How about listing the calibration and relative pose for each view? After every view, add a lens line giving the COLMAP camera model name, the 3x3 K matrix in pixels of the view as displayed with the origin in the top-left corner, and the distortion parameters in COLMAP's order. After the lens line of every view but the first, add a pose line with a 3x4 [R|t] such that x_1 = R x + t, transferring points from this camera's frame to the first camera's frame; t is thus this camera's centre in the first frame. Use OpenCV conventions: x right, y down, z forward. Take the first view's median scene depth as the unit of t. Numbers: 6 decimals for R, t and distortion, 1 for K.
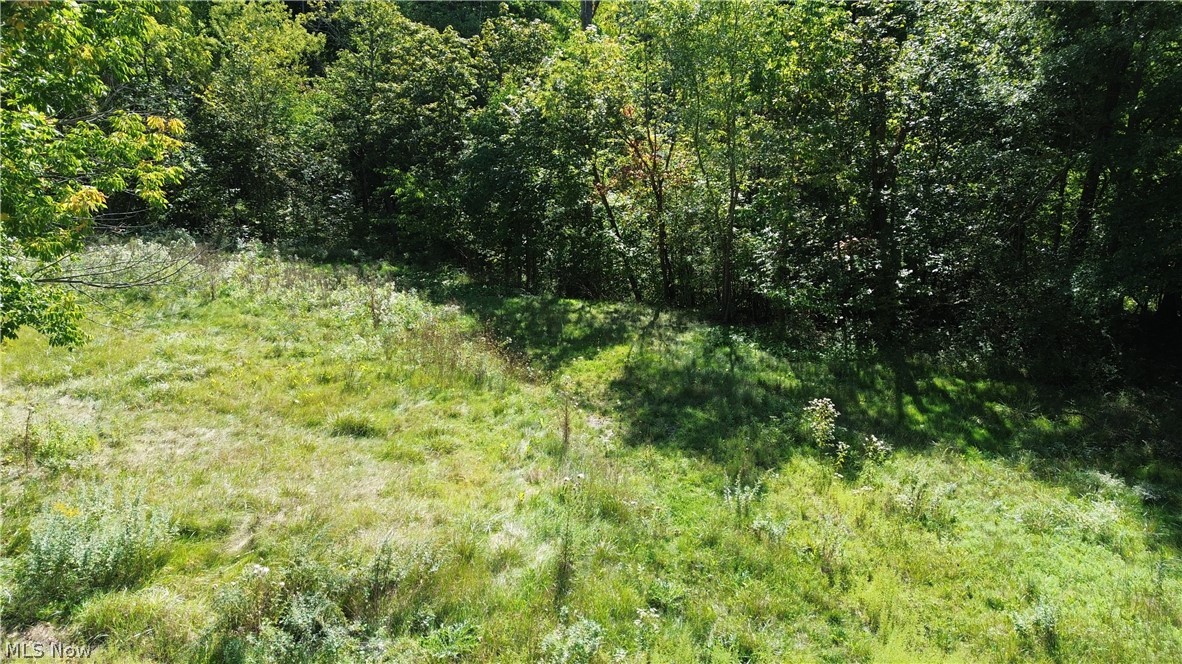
lens RADIAL K [[837.6, 0, 592.5], [0, 837.6, 348.6], [0, 0, 1]] dist [0.063967, -0.067038]
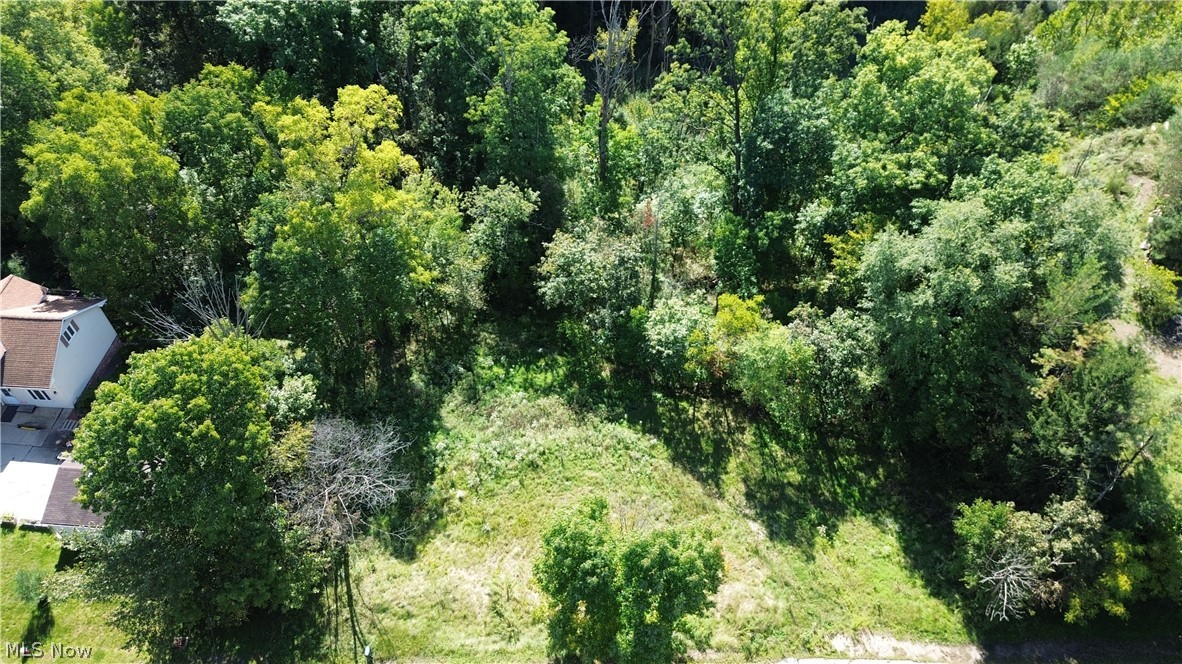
lens RADIAL K [[837.6, 0, 590.9], [0, 837.6, 339.2], [0, 0, 1]] dist [0.063967, -0.067038]
pose [[0.964502, -0.200484, 0.171877, -0.862018], [0.094379, 0.869578, 0.484693, -1.843871], [-0.246634, -0.451266, 0.857631, -1.139074]]
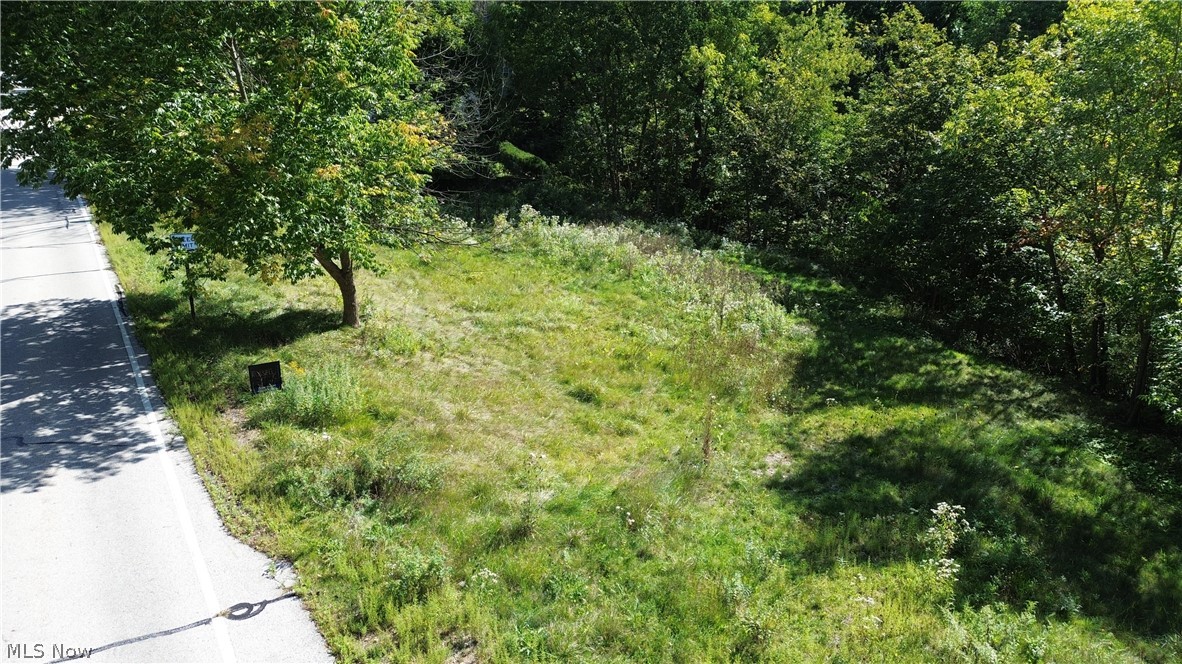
lens RADIAL K [[837.6, 0, 588.6], [0, 837.6, 338.8], [0, 0, 1]] dist [0.063967, -0.067038]
pose [[0.727693, 0.227991, -0.646902, 0.359831], [-0.246877, 0.966991, 0.063093, -0.043907], [0.639933, 0.113793, 0.759958, 0.084283]]
